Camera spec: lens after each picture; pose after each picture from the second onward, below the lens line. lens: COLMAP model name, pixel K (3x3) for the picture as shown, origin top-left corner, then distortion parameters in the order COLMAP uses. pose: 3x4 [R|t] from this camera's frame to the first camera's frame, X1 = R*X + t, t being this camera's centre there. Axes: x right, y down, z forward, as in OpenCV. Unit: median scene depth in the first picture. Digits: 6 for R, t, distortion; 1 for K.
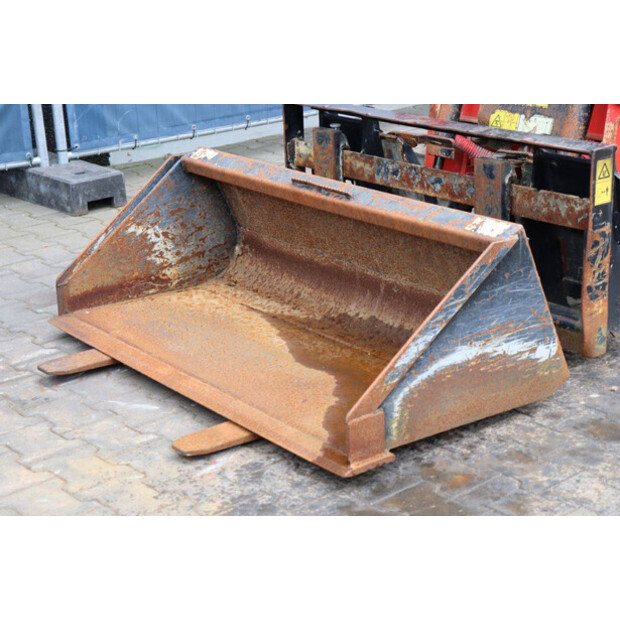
lens RADIAL K [[1251.5, 0, 308.1], [0, 1251.5, 305.1], [0, 0, 1]] dist [0.325541, 0.000000]
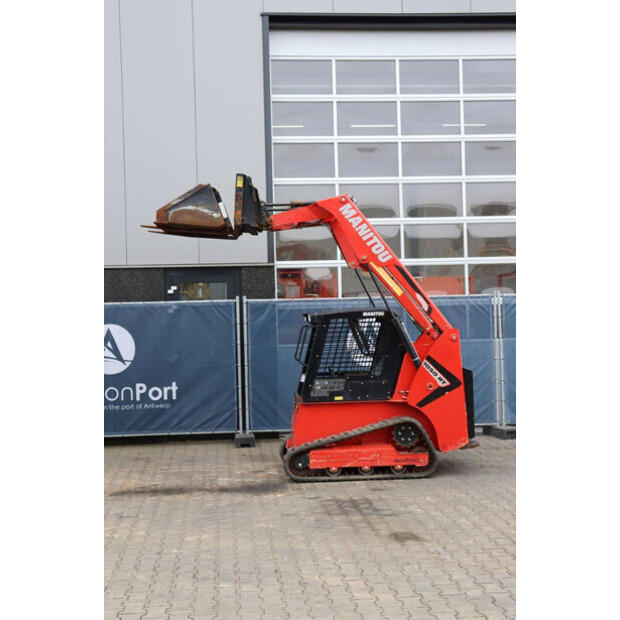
lens RADIAL K [[905.6, 0, 303.3], [0, 905.6, 281.1], [0, 0, 1]] dist [0.063495, 0.000000]
pose [[0.819394, 0.007630, -0.573180, 2.081878], [-0.197499, 0.942447, -0.269792, 0.196392], [0.538133, 0.334269, 0.773742, -1.396301]]
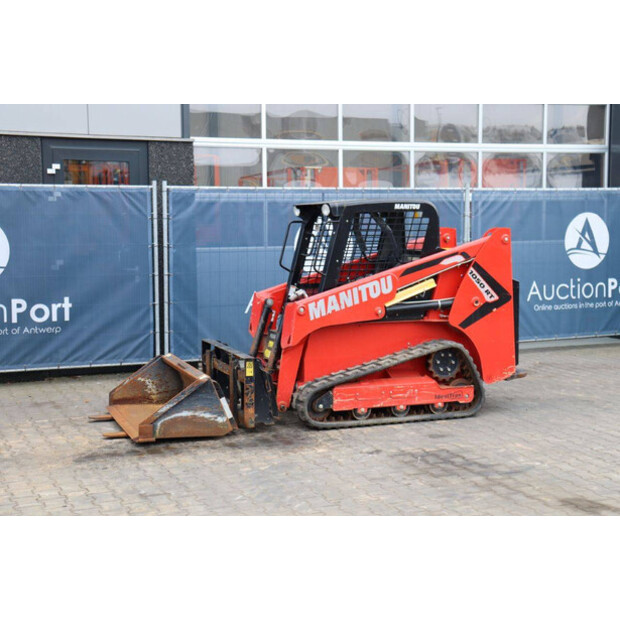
lens RADIAL K [[1007.1, 0, 309.9], [0, 1007.1, 298.2], [0, 0, 1]] dist [0.134702, 0.000000]
pose [[0.953959, 0.068998, -0.291893, 1.048642], [-0.135310, 0.967524, -0.213515, 0.236998], [0.267681, 0.243181, 0.932314, -1.272064]]
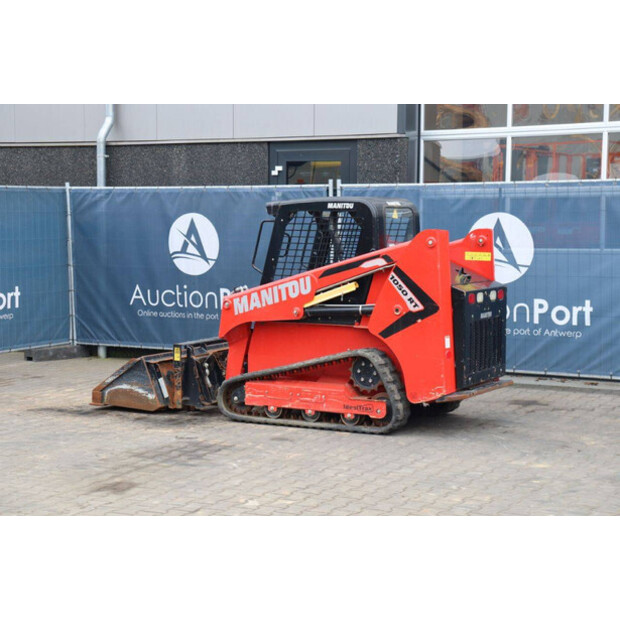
lens RADIAL K [[1284.1, 0, 302.5], [0, 1284.1, 295.0], [0, 0, 1]] dist [0.257195, 0.000000]
pose [[0.375388, 0.107386, -0.920626, 3.413469], [-0.313167, 0.949547, -0.016936, -0.284957], [0.872359, 0.294667, 0.390078, -0.101262]]
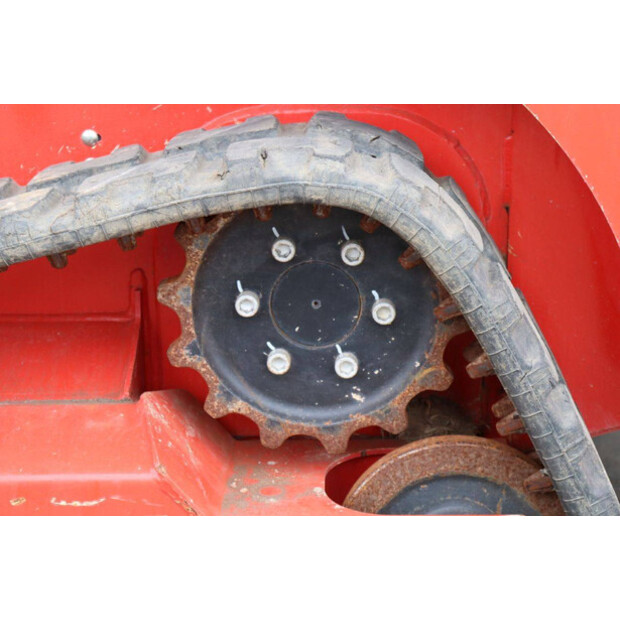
lens RADIAL K [[1446.1, 0, 309.7], [0, 1446.1, 307.3], [0, 0, 1]] dist [0.418515, 0.000000]
pose [[0.758924, 0.230376, -0.609066, 0.912370], [-0.224279, 0.970575, 0.087652, -0.249135], [0.611337, 0.070079, 0.788261, 0.935544]]
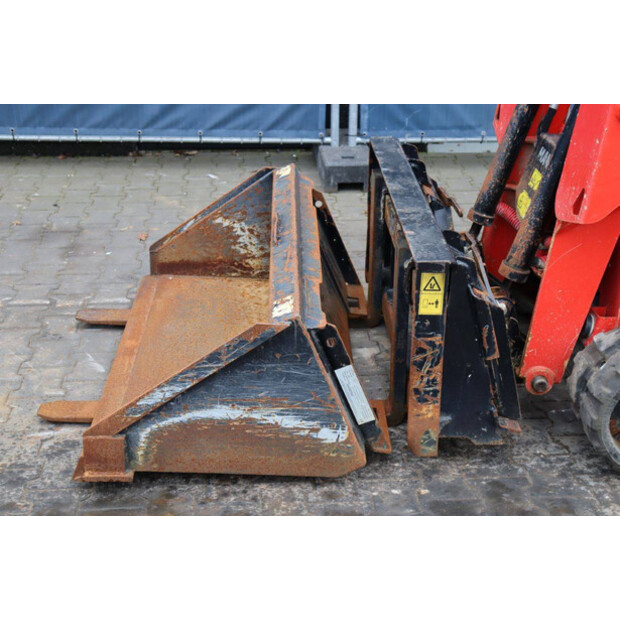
lens RADIAL K [[1061.0, 0, 303.4], [0, 1061.0, 307.7], [0, 0, 1]] dist [0.181298, 0.000000]
pose [[0.801107, 0.278069, -0.530004, 0.575707], [-0.230648, 0.960558, 0.155335, -0.186181], [0.552294, -0.002196, 0.833647, 0.241386]]
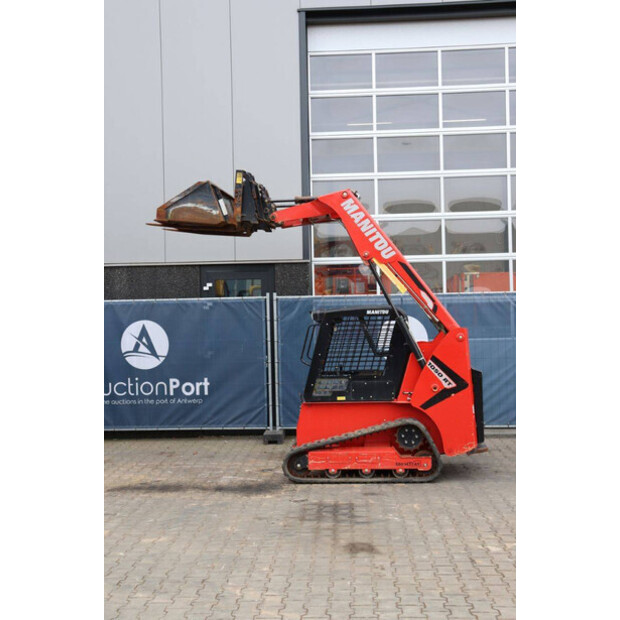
lens RADIAL K [[876.3, 0, 304.6], [0, 876.3, 281.0], [0, 0, 1]] dist [0.044459, 0.000000]
pose [[0.727480, 0.009941, -0.686057, 2.319371], [-0.232441, 0.944341, -0.232792, 0.055665], [0.645557, 0.328819, 0.689299, -1.029857]]
